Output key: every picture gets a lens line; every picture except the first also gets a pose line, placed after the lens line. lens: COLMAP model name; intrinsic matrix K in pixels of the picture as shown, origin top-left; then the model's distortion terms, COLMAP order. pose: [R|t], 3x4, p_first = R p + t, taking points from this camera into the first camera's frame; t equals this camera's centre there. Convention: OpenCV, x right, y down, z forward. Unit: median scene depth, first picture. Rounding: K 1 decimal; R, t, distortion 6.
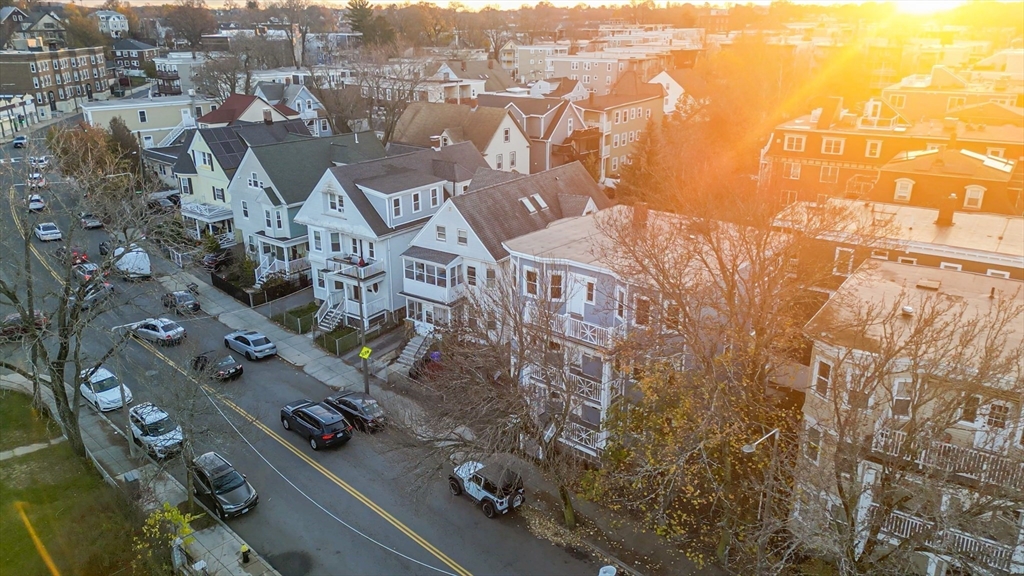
lens RADIAL K [[756.5, 0, 512.0], [0, 756.5, 288.0], [0, 0, 1]] dist [0.118858, -0.114478]
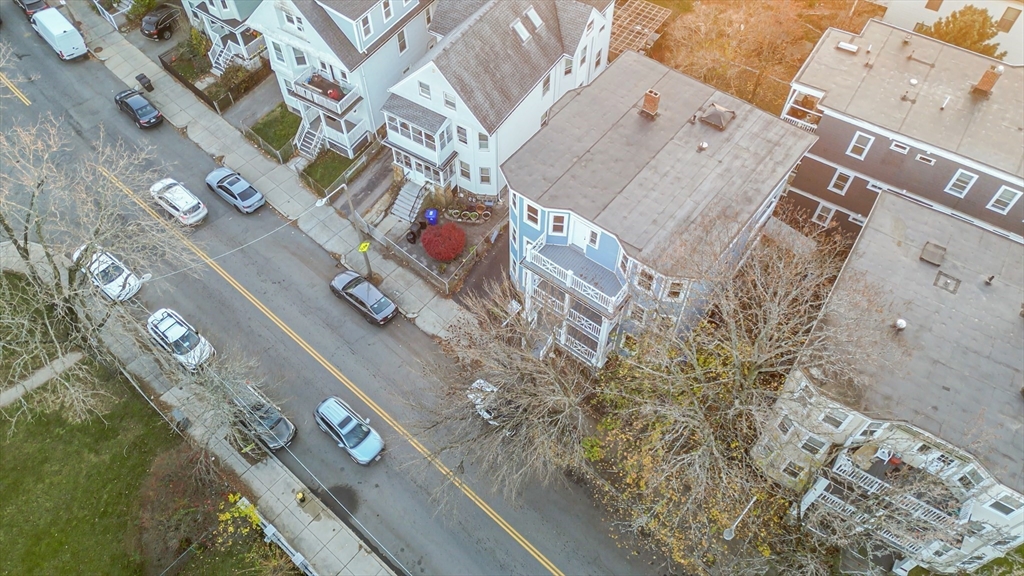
lens RADIAL K [[756.5, 0, 512.0], [0, 756.5, 288.0], [0, 0, 1]] dist [0.118858, -0.114478]
pose [[0.999025, -0.036977, 0.024107, -0.021224], [0.016008, 0.812454, 0.582806, -0.393826], [-0.041136, -0.581852, 0.812254, 0.130535]]
